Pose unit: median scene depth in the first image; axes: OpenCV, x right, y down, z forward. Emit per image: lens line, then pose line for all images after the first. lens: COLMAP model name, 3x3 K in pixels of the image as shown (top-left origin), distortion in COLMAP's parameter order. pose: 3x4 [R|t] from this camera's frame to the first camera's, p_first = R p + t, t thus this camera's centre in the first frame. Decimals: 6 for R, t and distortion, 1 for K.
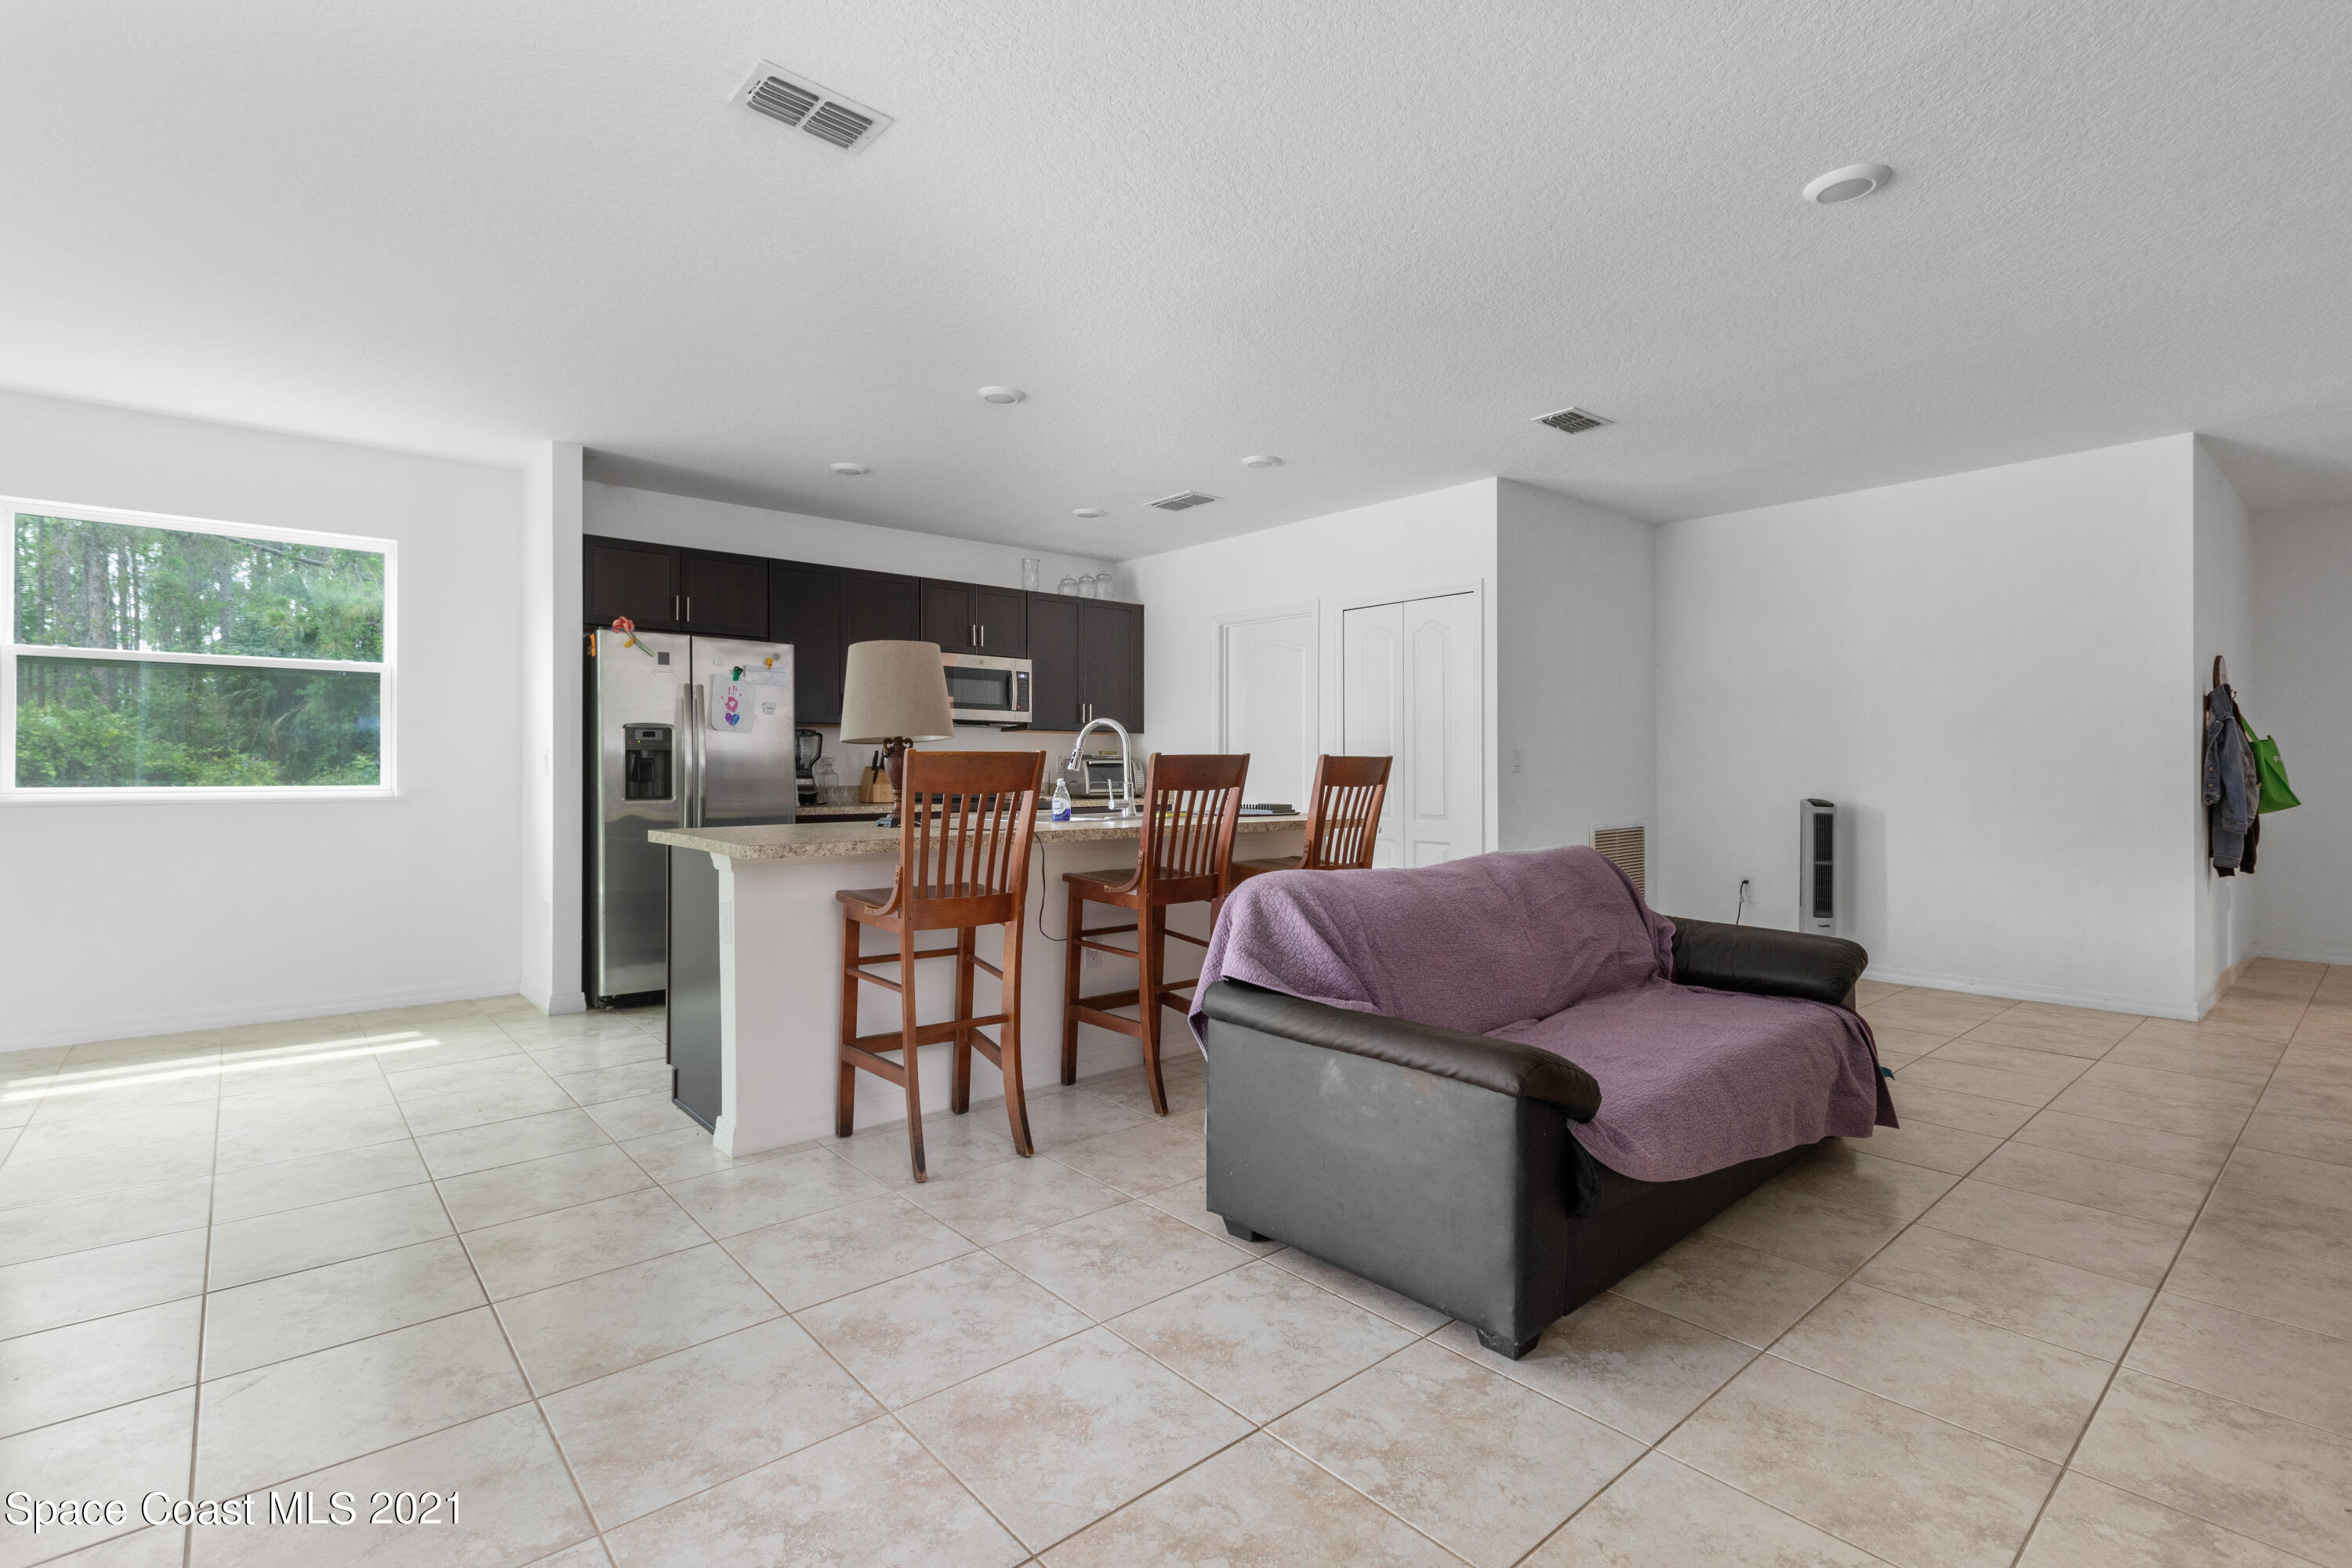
lens RADIAL K [[1059.7, 0, 1158.0], [0, 1059.7, 760.2], [0, 0, 1]] dist [0.005390, -0.001810]
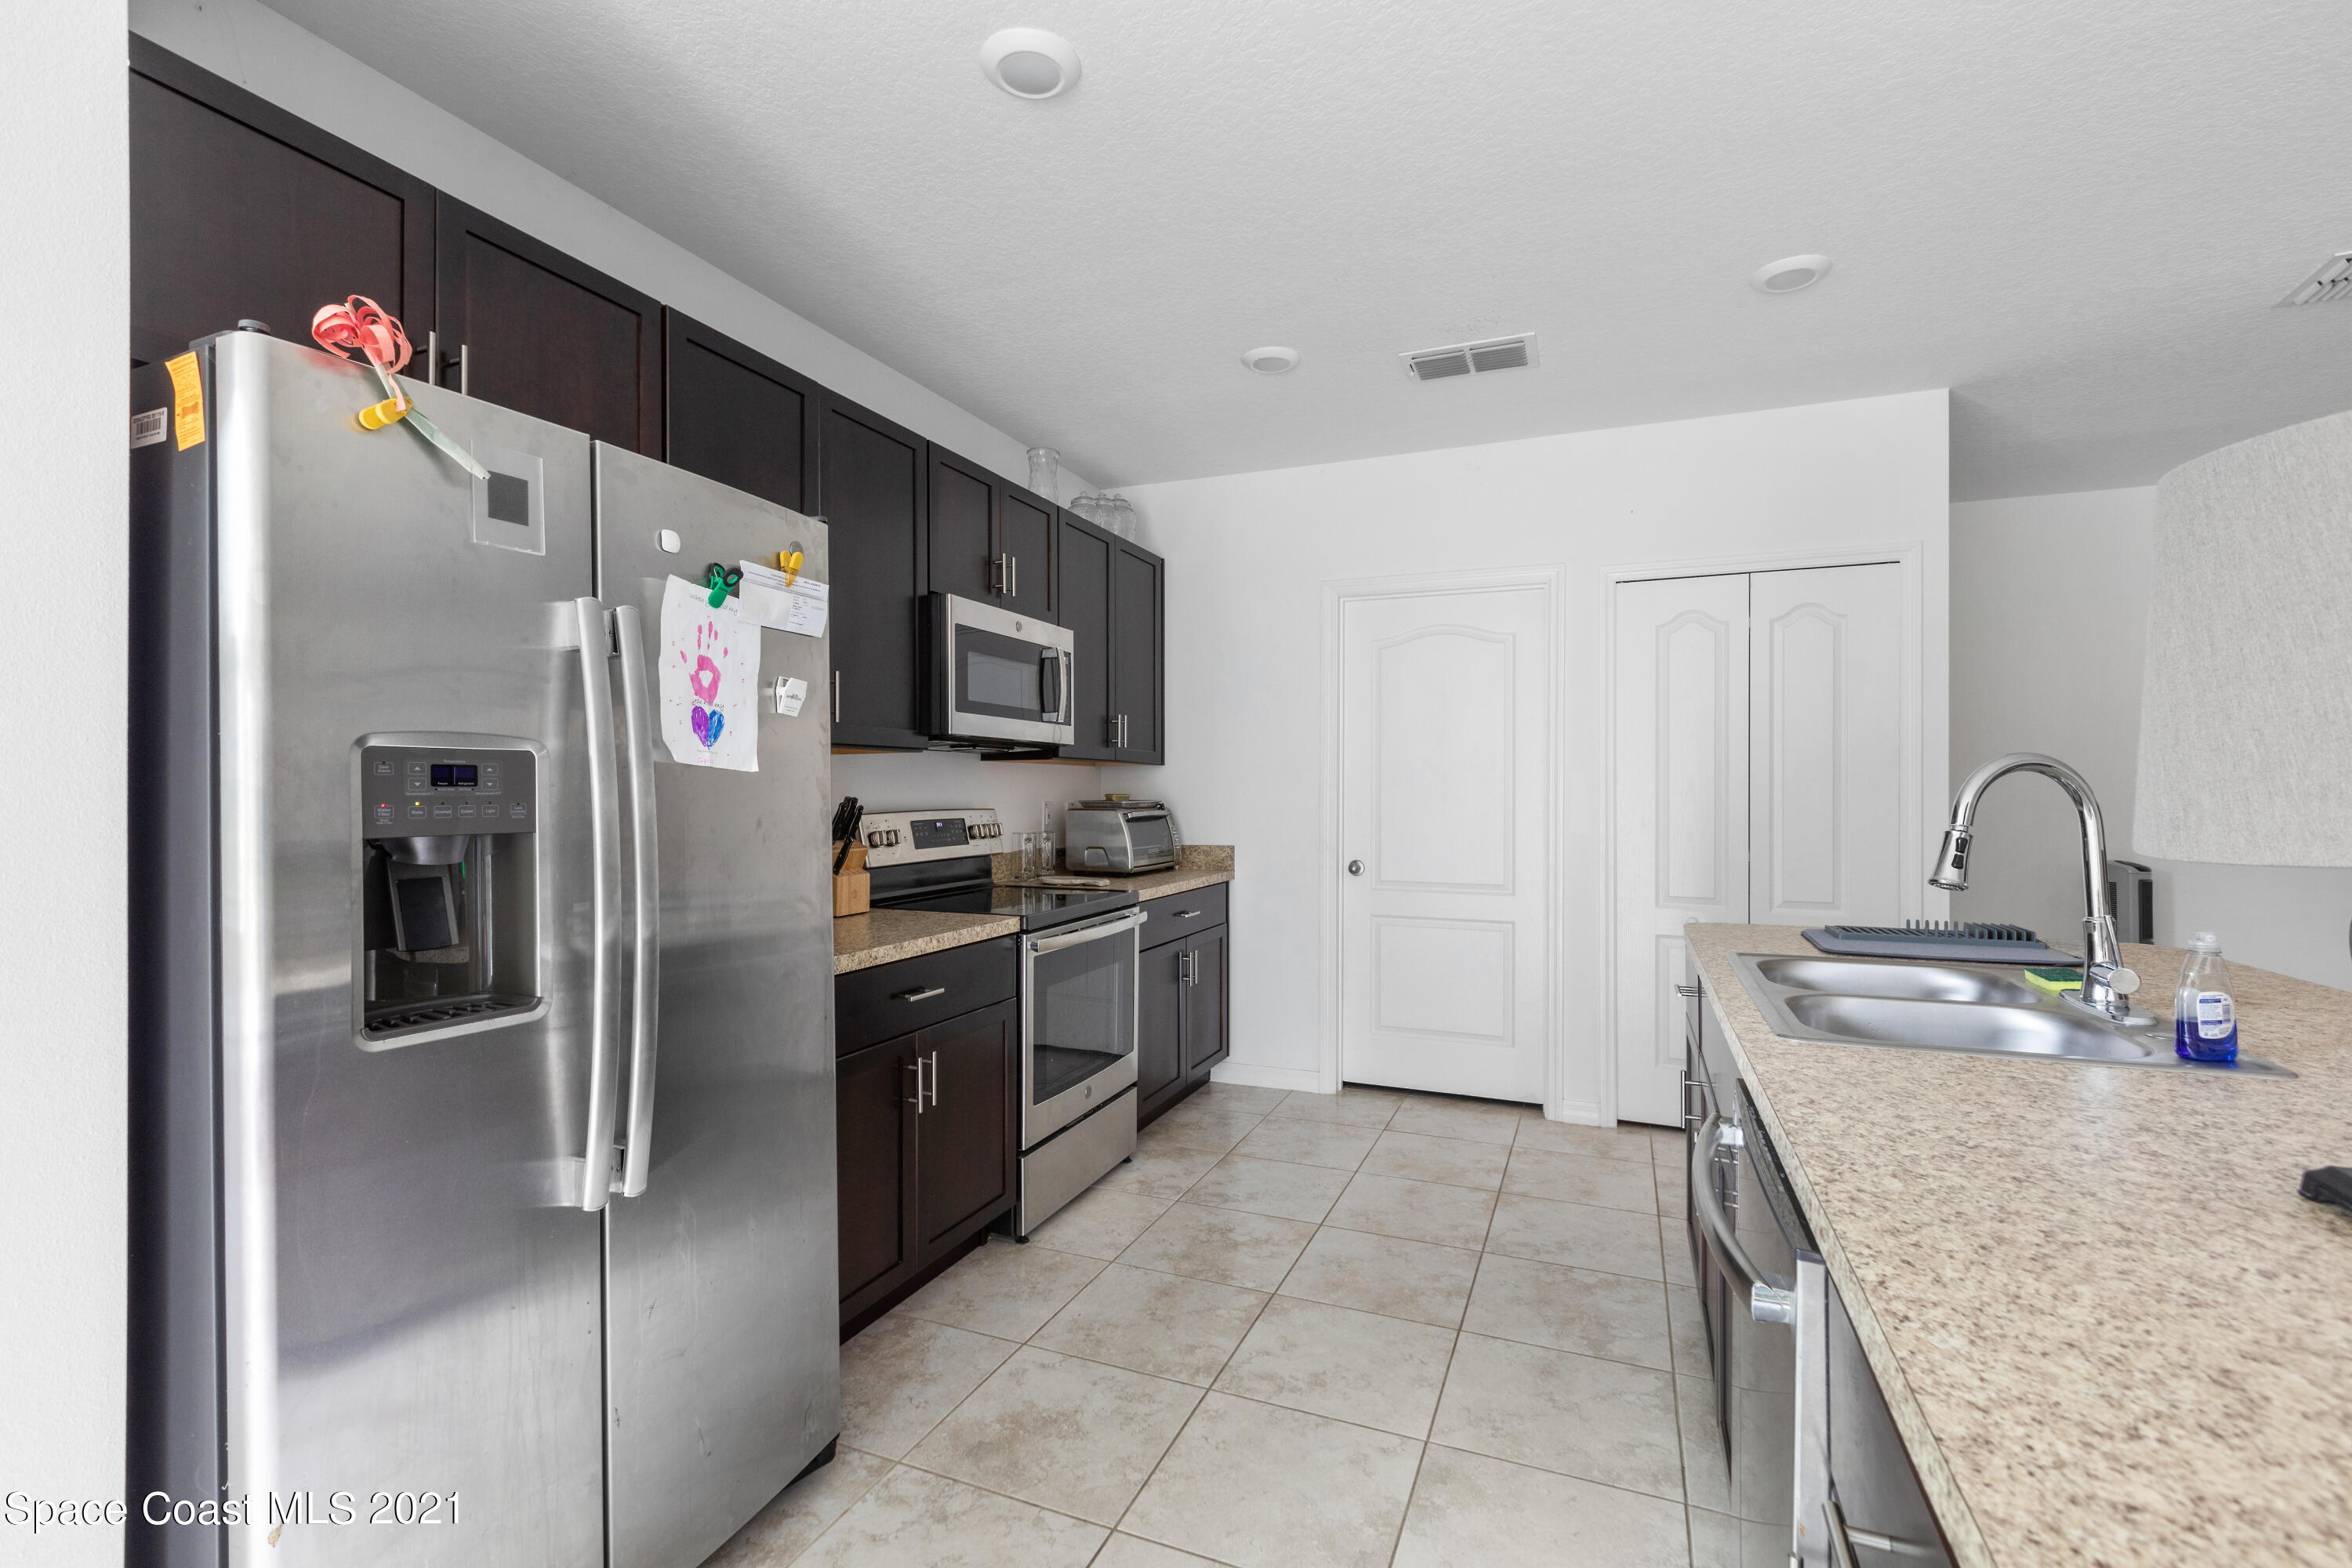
lens RADIAL K [[1059.7, 0, 1181.5], [0, 1059.7, 780.5], [0, 0, 1]] dist [0.005390, -0.001810]
pose [[0.894885, 0.004532, 0.446273, -0.422863], [-0.004485, 0.999989, -0.001160, -0.023016], [-0.446273, -0.000964, 0.894896, 0.661097]]
